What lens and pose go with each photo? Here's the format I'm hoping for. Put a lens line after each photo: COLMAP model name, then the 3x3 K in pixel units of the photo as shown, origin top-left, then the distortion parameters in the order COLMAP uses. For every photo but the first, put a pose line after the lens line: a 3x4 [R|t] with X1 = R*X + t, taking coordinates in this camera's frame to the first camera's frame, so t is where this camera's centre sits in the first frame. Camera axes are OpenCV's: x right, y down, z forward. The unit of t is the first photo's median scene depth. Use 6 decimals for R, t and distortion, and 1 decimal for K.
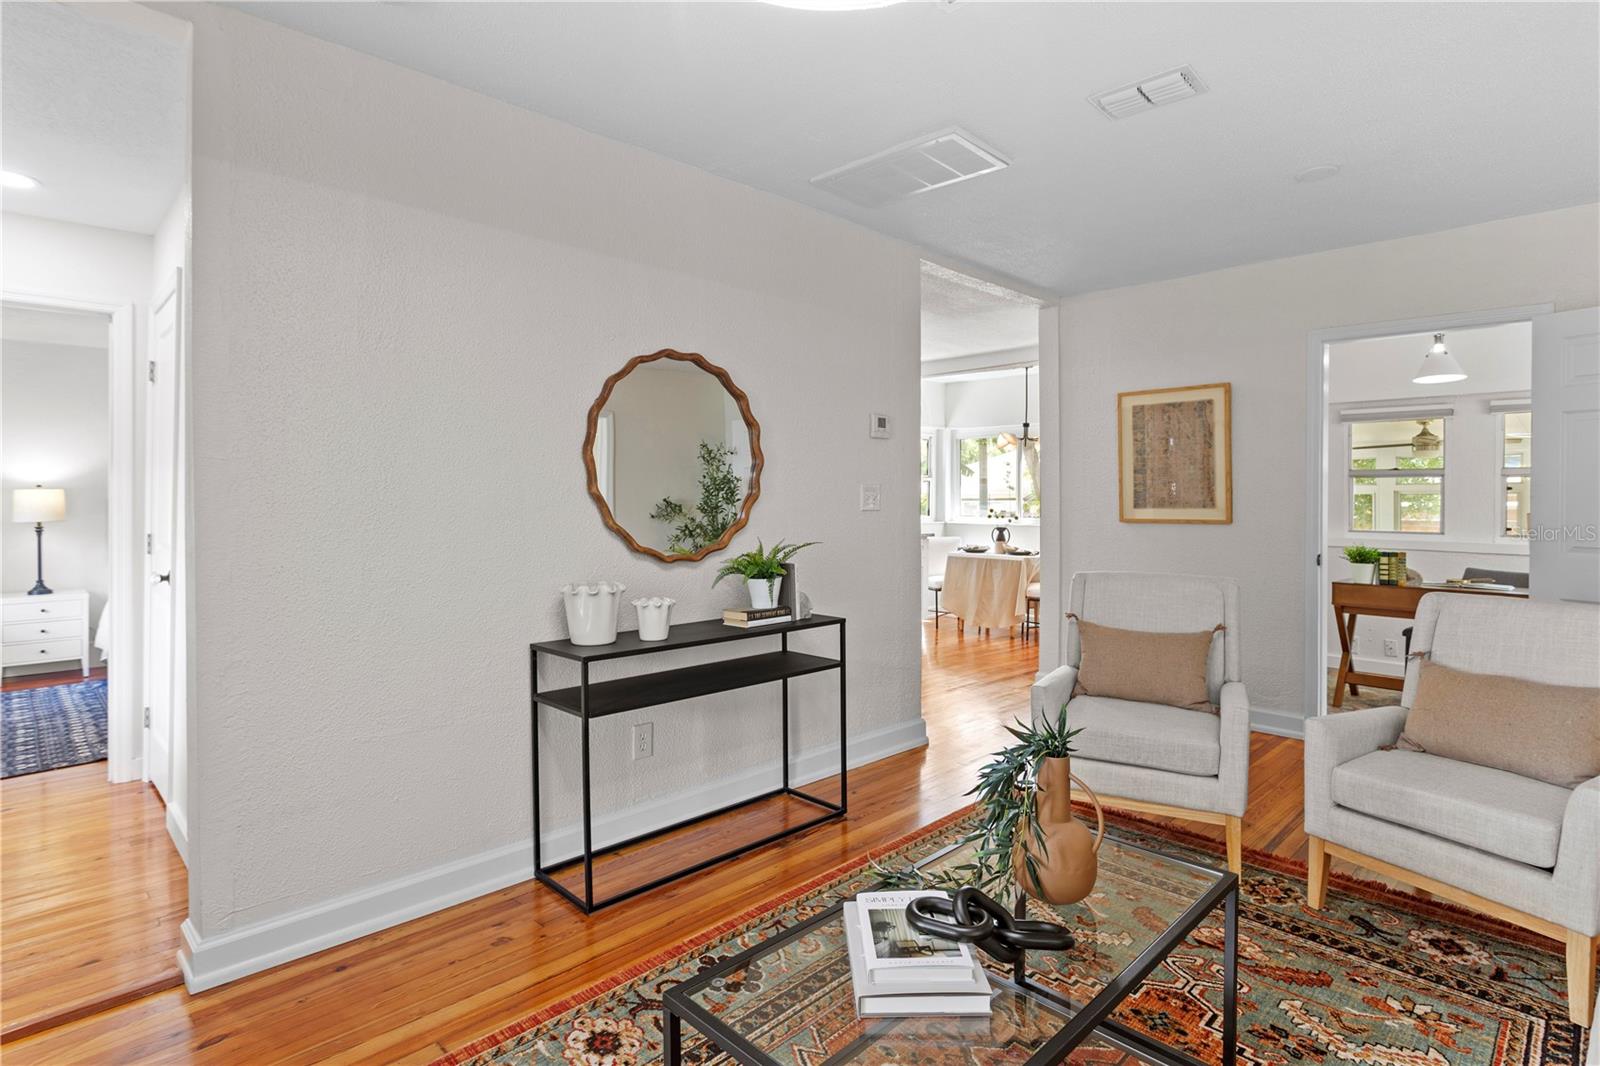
lens RADIAL K [[801.5, 0, 809.4], [0, 801.5, 516.2], [0, 0, 1]] dist [-0.003500, 0.000053]
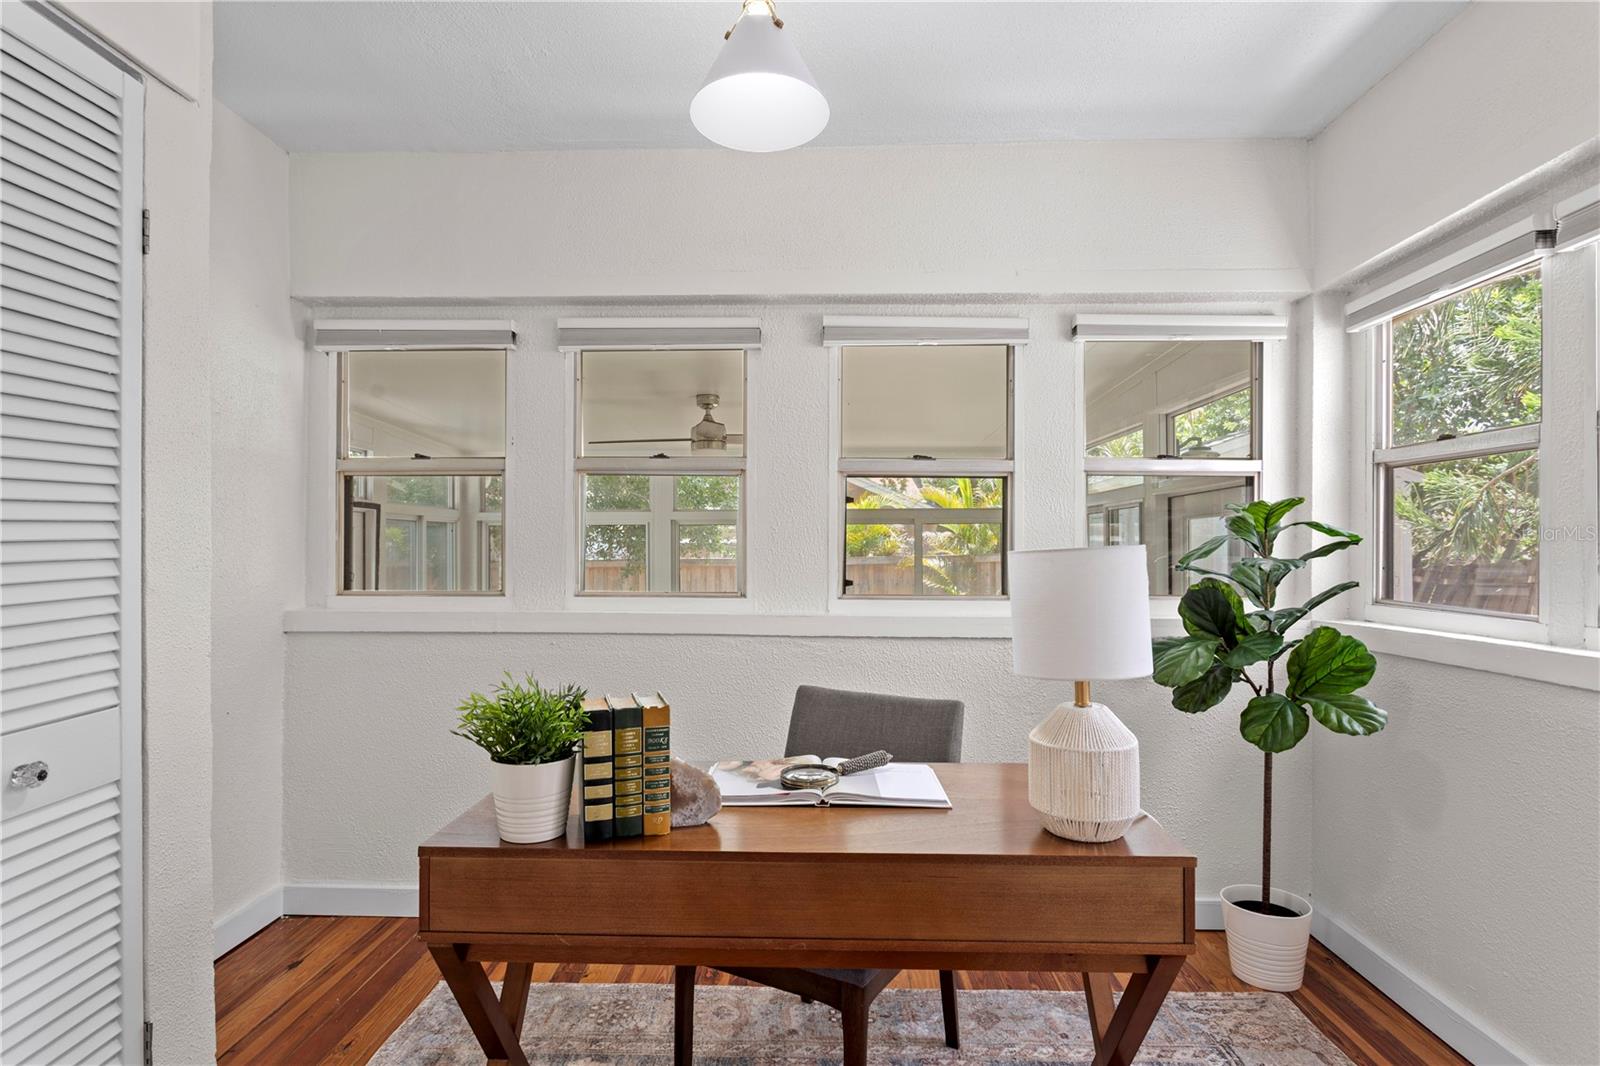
lens RADIAL K [[793.6, 0, 779.4], [0, 793.6, 529.0], [0, 0, 1]] dist [-0.004281, 0.000979]
pose [[0.728138, 0.013066, 0.685306, 0.584175], [0.010077, 0.999506, -0.029764, -0.003240], [-0.685356, 0.028578, 0.727647, 0.773440]]
